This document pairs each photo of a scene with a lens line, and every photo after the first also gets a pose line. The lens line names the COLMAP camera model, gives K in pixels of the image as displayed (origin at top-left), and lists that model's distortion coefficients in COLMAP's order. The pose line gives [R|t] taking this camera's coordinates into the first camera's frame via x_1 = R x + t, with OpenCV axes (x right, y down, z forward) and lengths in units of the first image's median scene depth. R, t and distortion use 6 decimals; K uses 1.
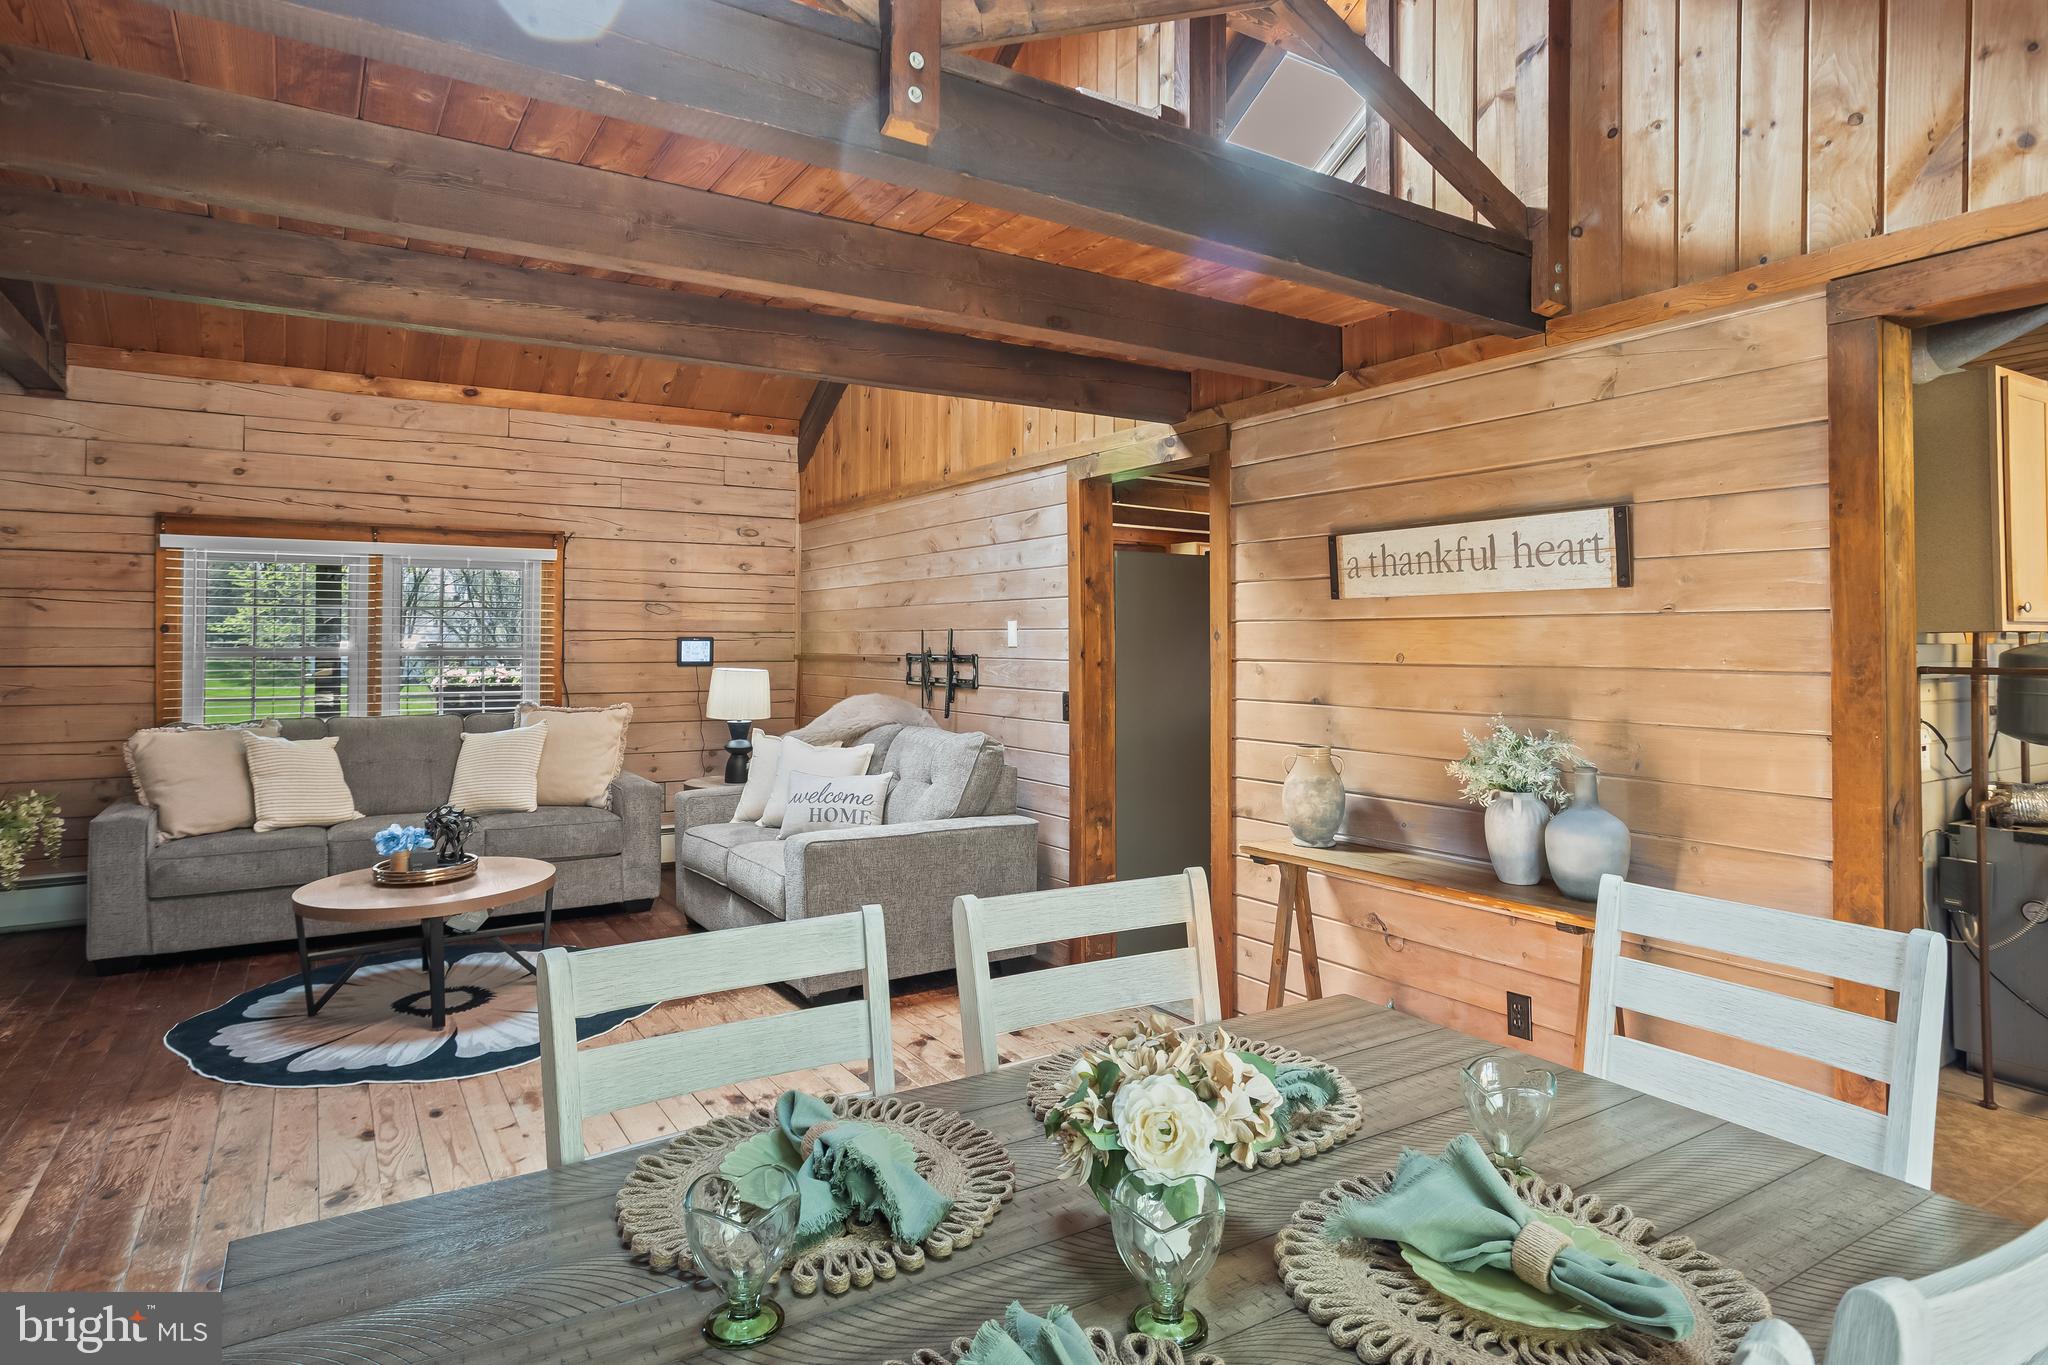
lens RADIAL K [[1110.4, 0, 1021.2], [0, 1110.4, 627.0], [0, 0, 1]] dist [-0.024484, 0.019375]
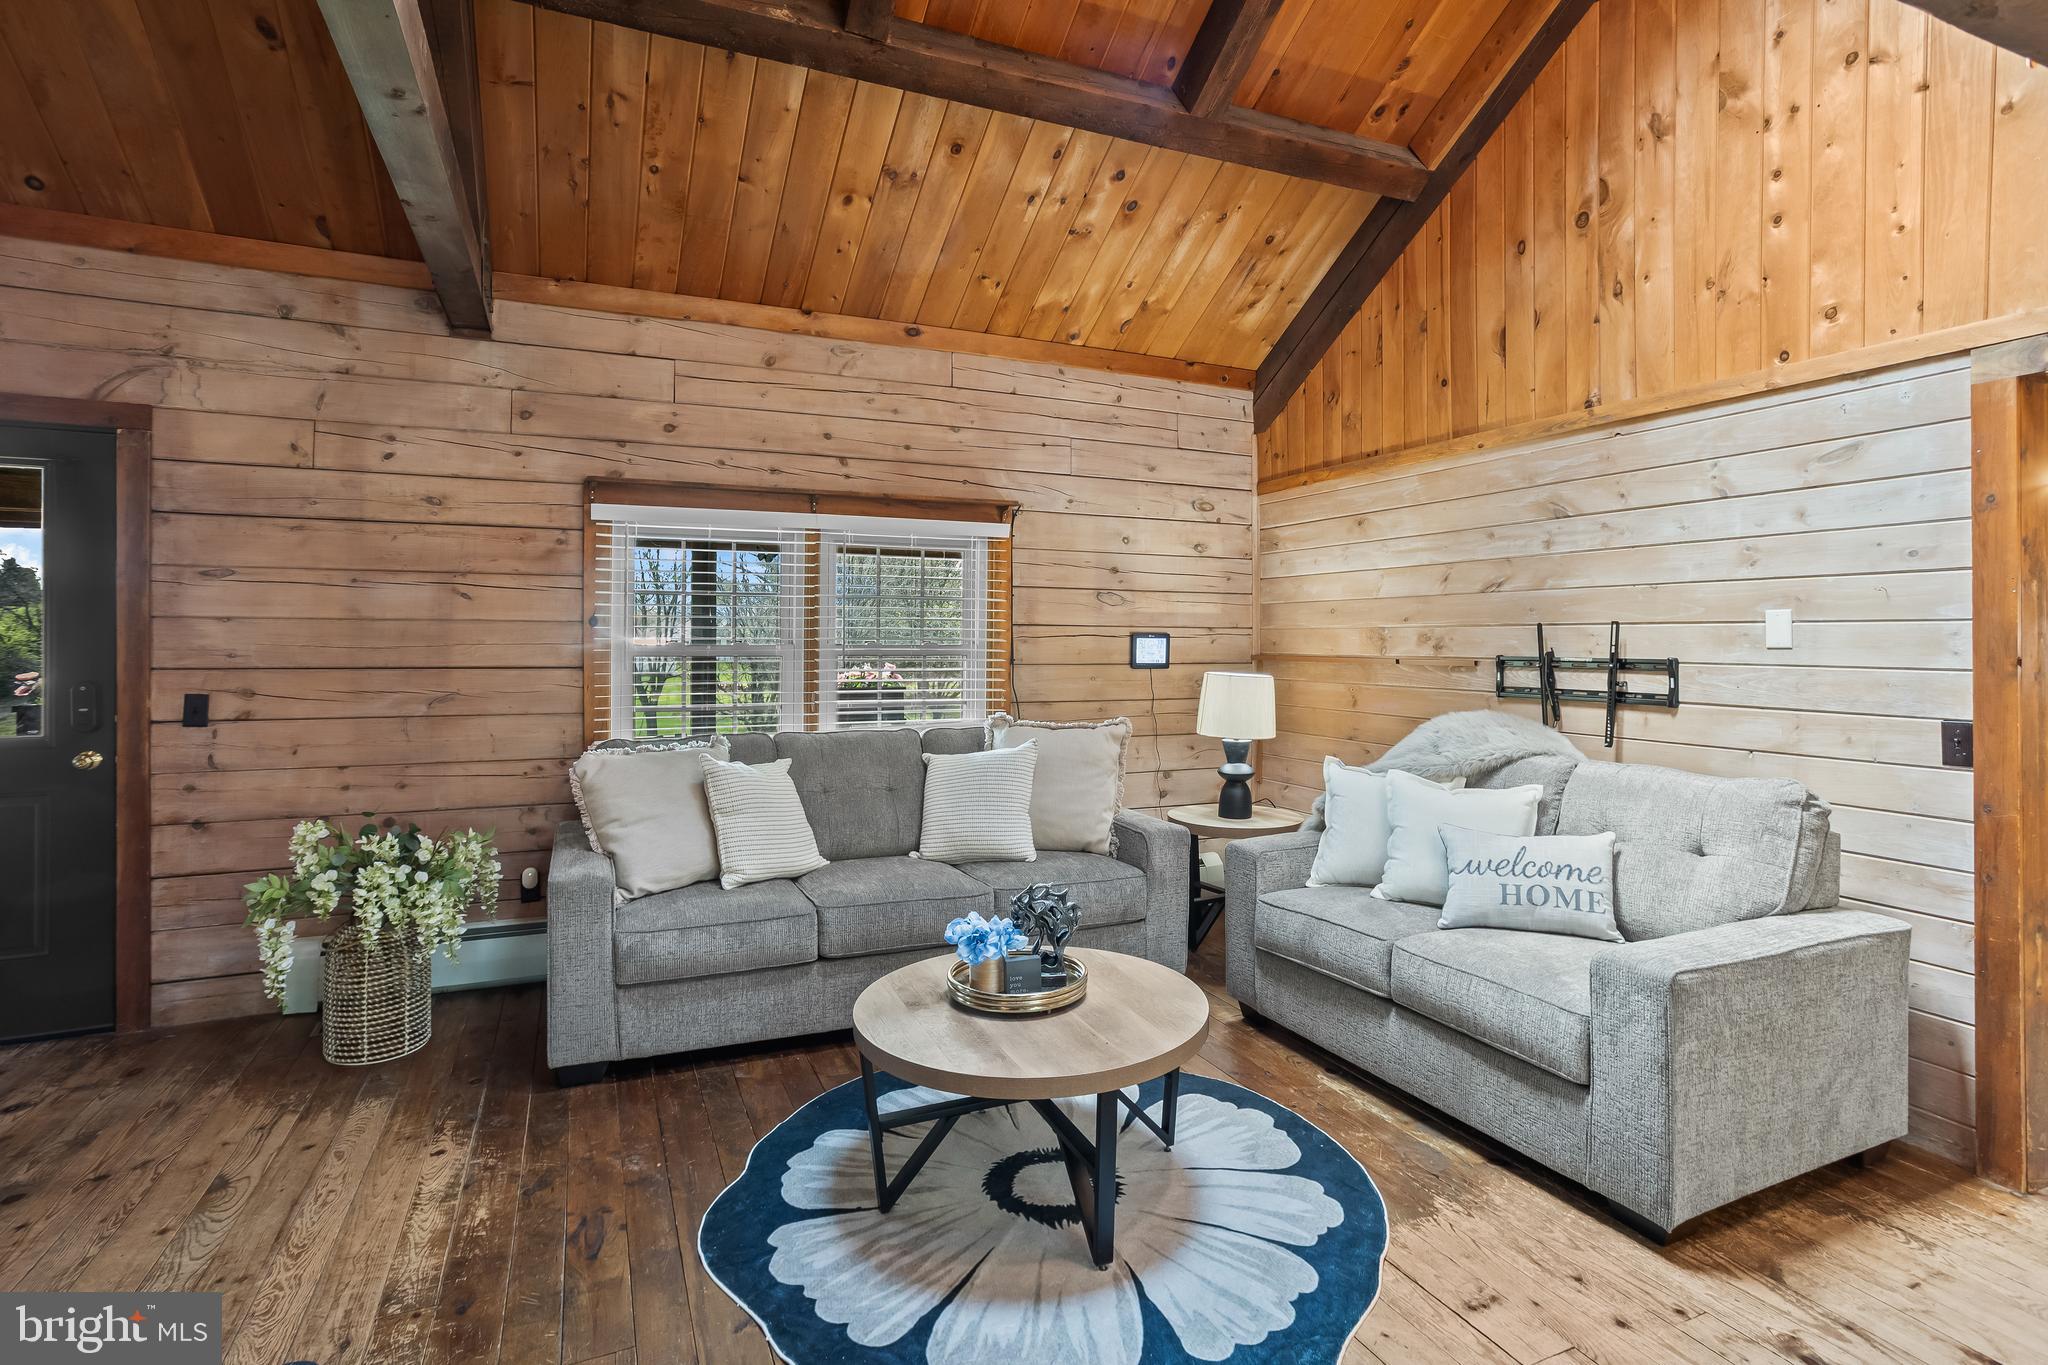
lens RADIAL K [[1004.7, 0, 1017.4], [0, 1004.7, 631.1], [0, 0, 1]] dist [-0.039011, 0.017719]
pose [[0.988006, 0.001199, -0.154414, -0.366854], [-0.000266, 0.999982, 0.006068, 0.004207], [0.154418, -0.005954, 0.987988, 0.333044]]
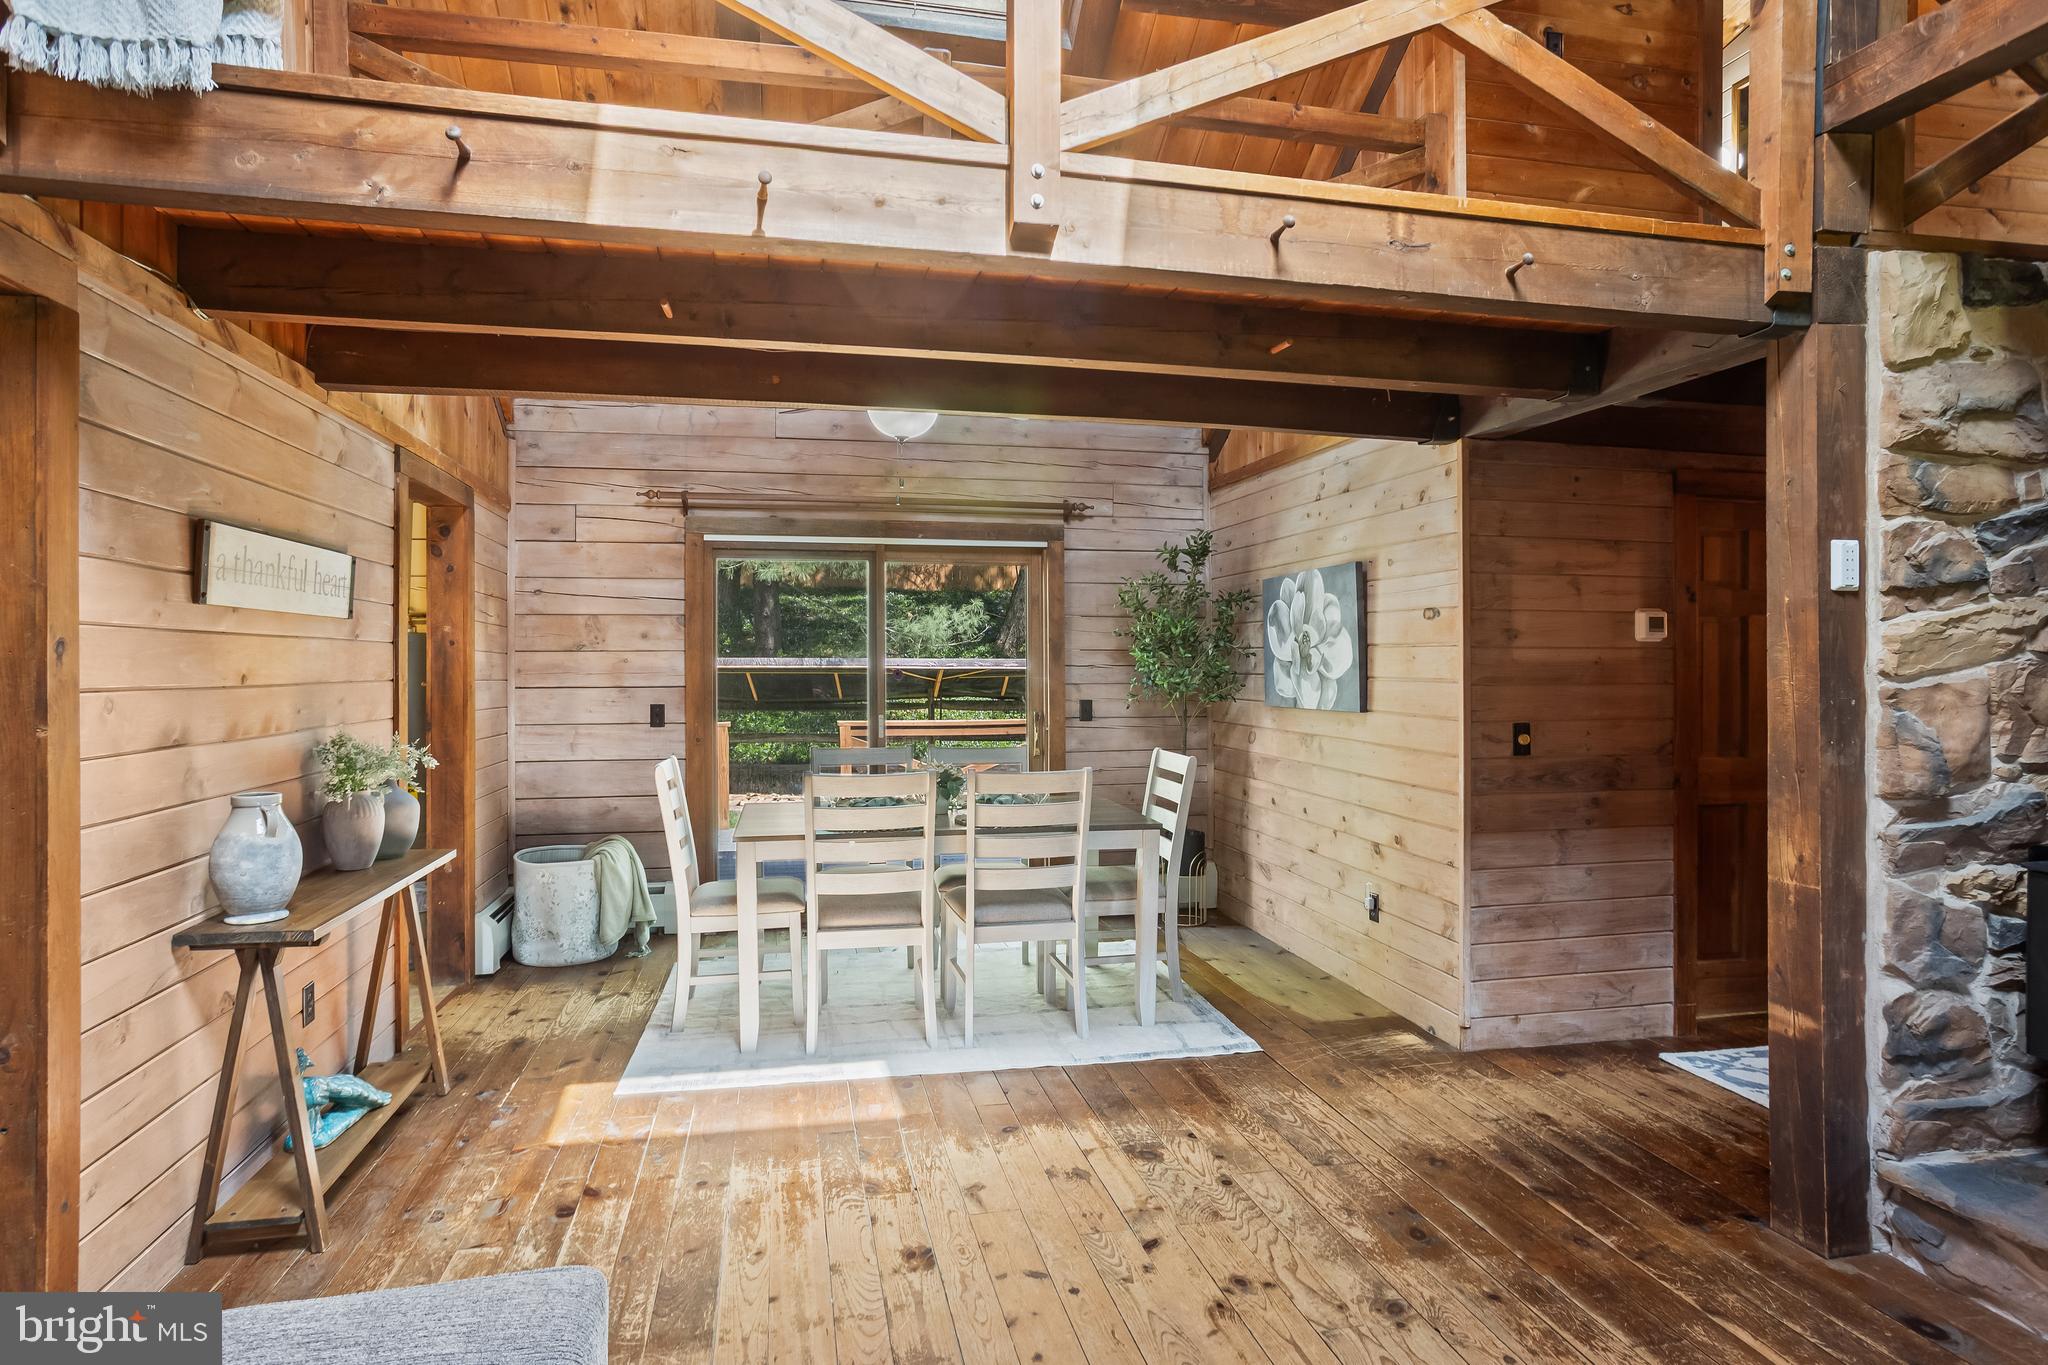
lens RADIAL K [[1110.4, 0, 1023.8], [0, 1110.4, 665.1], [0, 0, 1]] dist [-0.024484, 0.019375]
pose [[-0.932736, -0.010902, 0.360396, -0.337646], [-0.016581, 0.999782, -0.012669, 0.011015], [-0.360179, -0.017792, -0.932713, 1.006038]]
